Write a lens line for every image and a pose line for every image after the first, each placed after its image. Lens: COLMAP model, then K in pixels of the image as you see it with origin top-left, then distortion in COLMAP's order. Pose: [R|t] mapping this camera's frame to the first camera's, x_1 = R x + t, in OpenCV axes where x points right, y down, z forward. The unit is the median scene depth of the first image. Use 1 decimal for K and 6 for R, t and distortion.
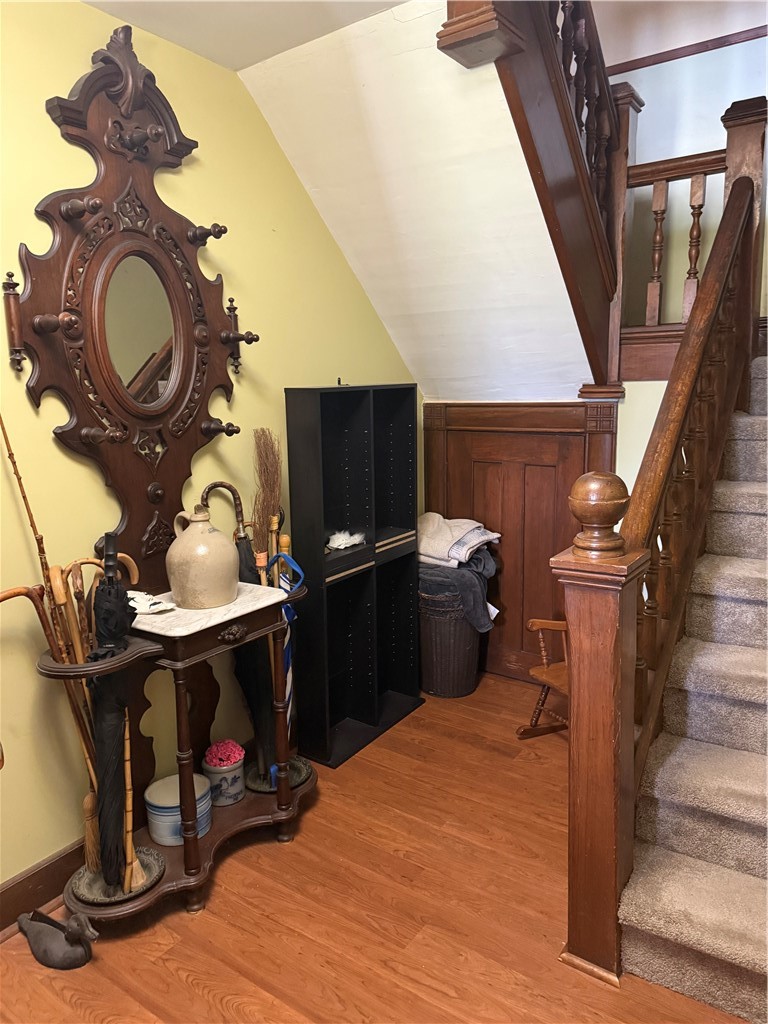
lens RADIAL K [[727.7, 0, 387.0], [0, 727.7, 491.4], [0, 0, 1]] dist [0.089139, -0.115436]
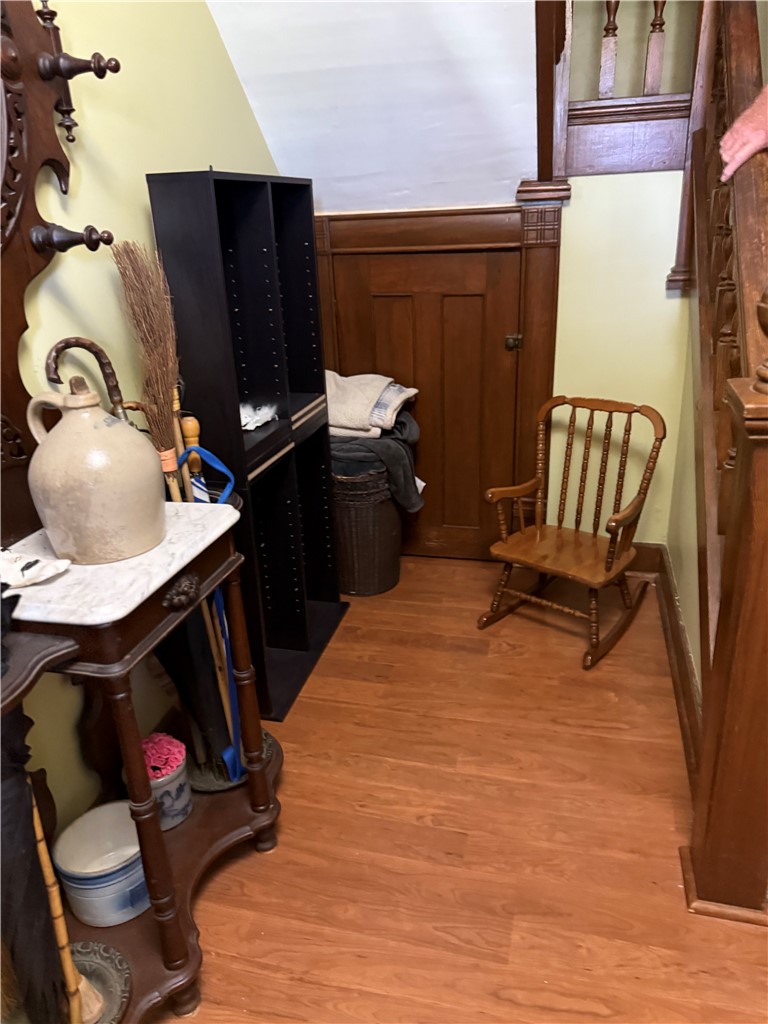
lens RADIAL K [[727.7, 0, 387.0], [0, 727.7, 491.4], [0, 0, 1]] dist [0.089139, -0.115436]
pose [[0.936170, -0.141160, 0.321964, -0.196662], [0.078320, 0.976572, 0.200432, 0.007555], [-0.342714, -0.162422, 0.925293, 0.340212]]
